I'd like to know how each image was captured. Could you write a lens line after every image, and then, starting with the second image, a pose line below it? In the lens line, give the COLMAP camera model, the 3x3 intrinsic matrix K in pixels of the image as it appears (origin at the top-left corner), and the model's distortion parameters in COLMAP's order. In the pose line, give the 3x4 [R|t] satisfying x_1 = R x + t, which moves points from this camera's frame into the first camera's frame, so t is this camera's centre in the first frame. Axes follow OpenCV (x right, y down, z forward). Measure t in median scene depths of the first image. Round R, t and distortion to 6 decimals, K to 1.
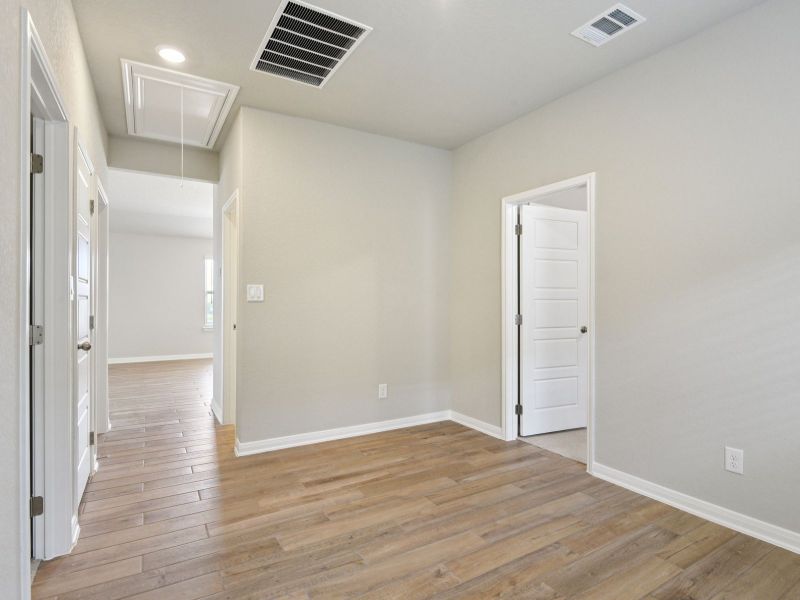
lens RADIAL K [[435.9, 0, 400.0], [0, 435.9, 300.0], [0, 0, 1]] dist [-0.014091, -0.000764]
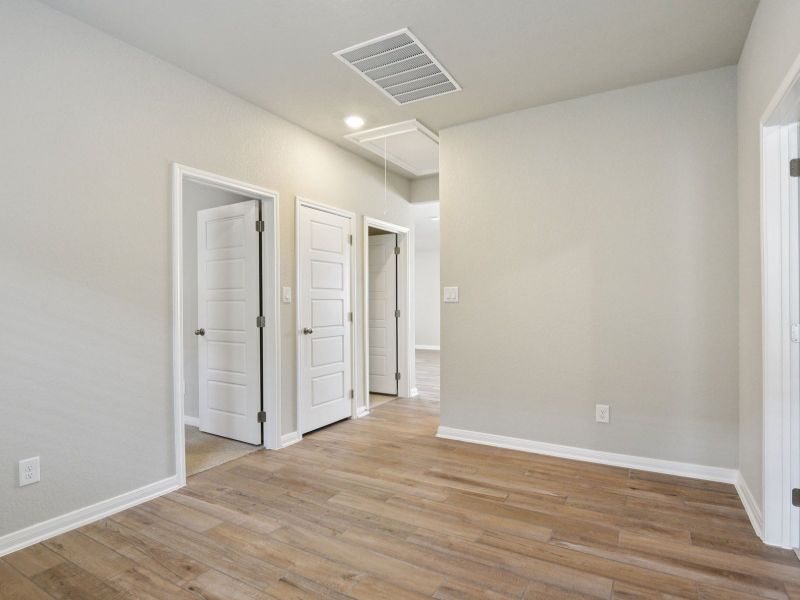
lens RADIAL K [[429.5, 0, 401.0], [0, 429.5, 304.5], [0, 0, 1]] dist [-0.019917, -0.001230]
pose [[0.486793, -0.001067, -0.873516, 0.649507], [0.005249, 0.999985, 0.001704, 0.007971], [0.873501, -0.005415, 0.486792, 0.415442]]
